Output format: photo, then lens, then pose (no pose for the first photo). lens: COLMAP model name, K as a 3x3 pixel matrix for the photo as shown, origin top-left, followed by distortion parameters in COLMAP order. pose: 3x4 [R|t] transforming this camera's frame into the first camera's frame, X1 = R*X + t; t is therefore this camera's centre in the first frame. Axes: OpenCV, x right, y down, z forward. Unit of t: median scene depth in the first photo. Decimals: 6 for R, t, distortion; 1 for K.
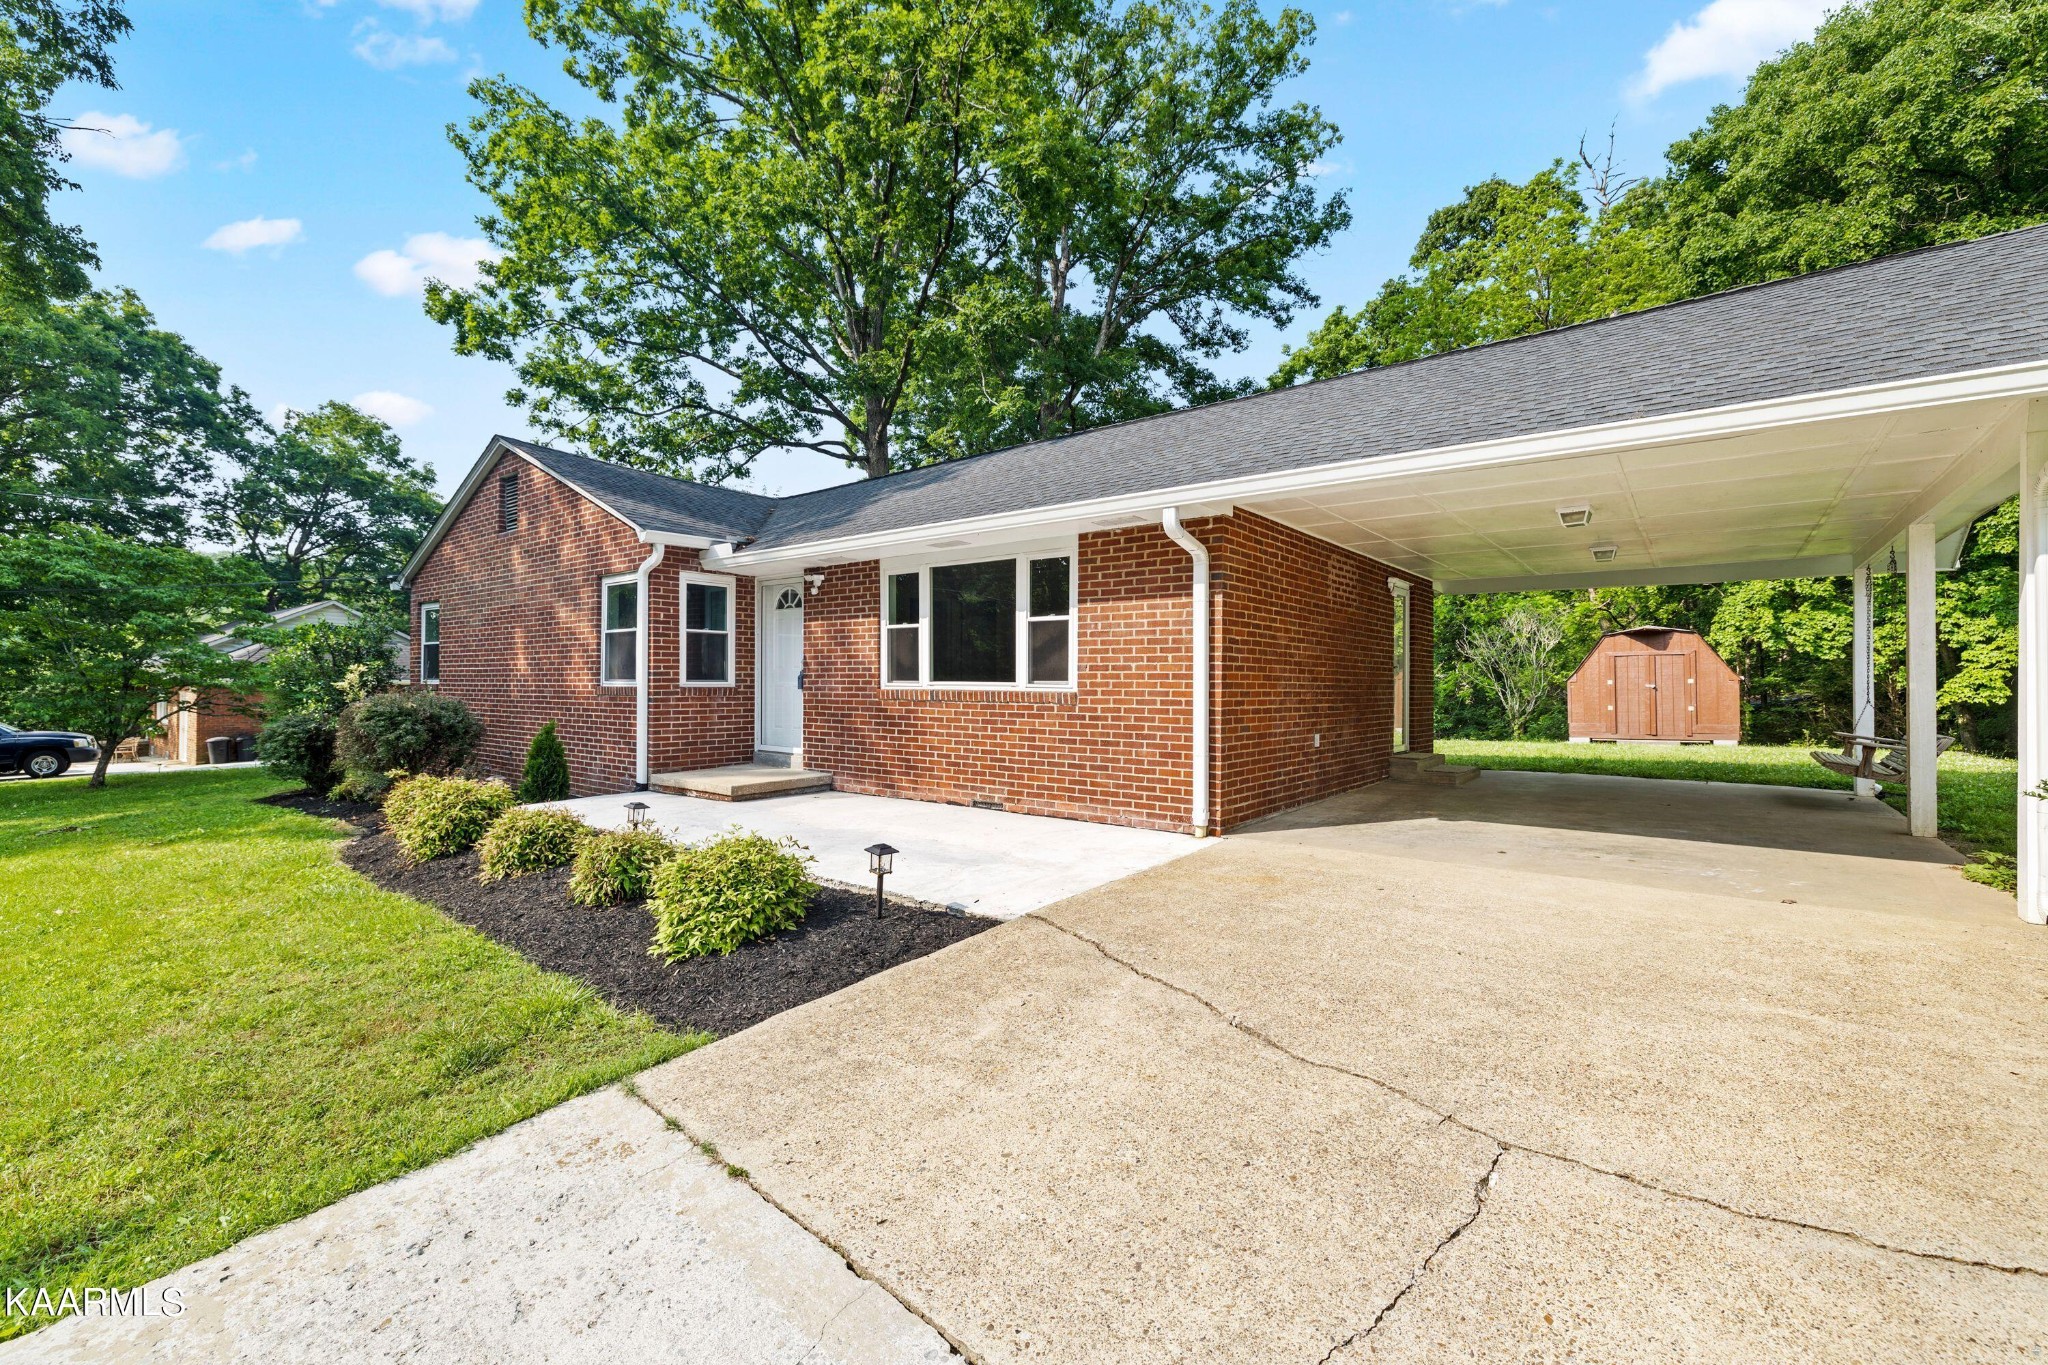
lens RADIAL K [[859.4, 0, 1028.6], [0, 859.4, 674.3], [0, 0, 1]] dist [-0.000085, -0.000185]
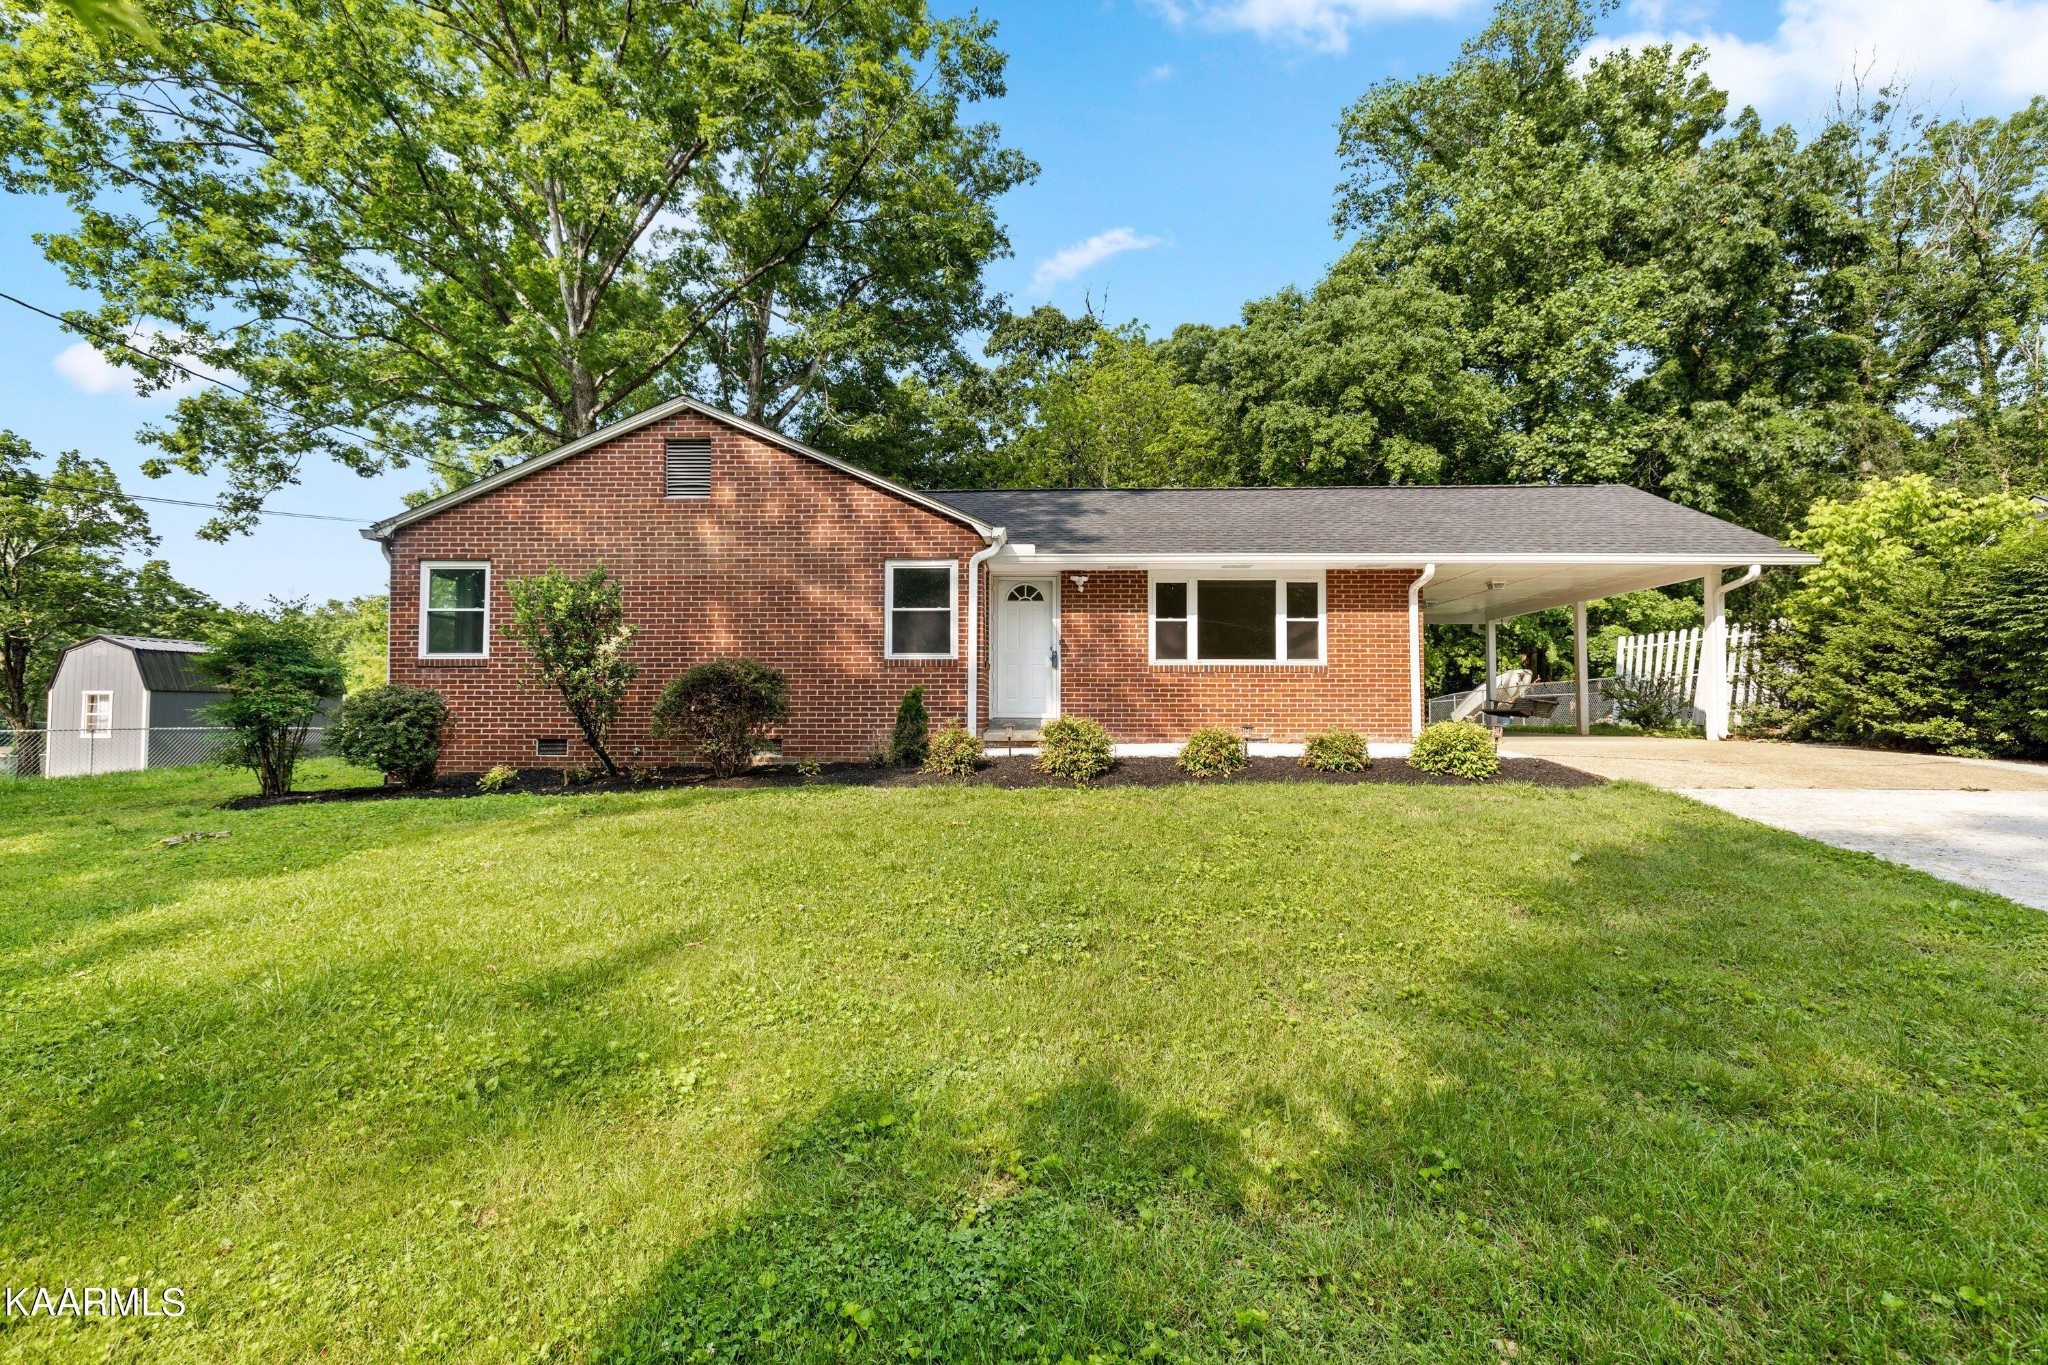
lens RADIAL K [[859.4, 0, 1028.6], [0, 859.4, 674.3], [0, 0, 1]] dist [-0.000085, -0.000185]
pose [[0.803462, 0.022347, 0.594936, -1.194440], [-0.005575, 0.999534, -0.030015, 0.078000], [-0.595330, 0.020799, 0.803212, 0.017743]]
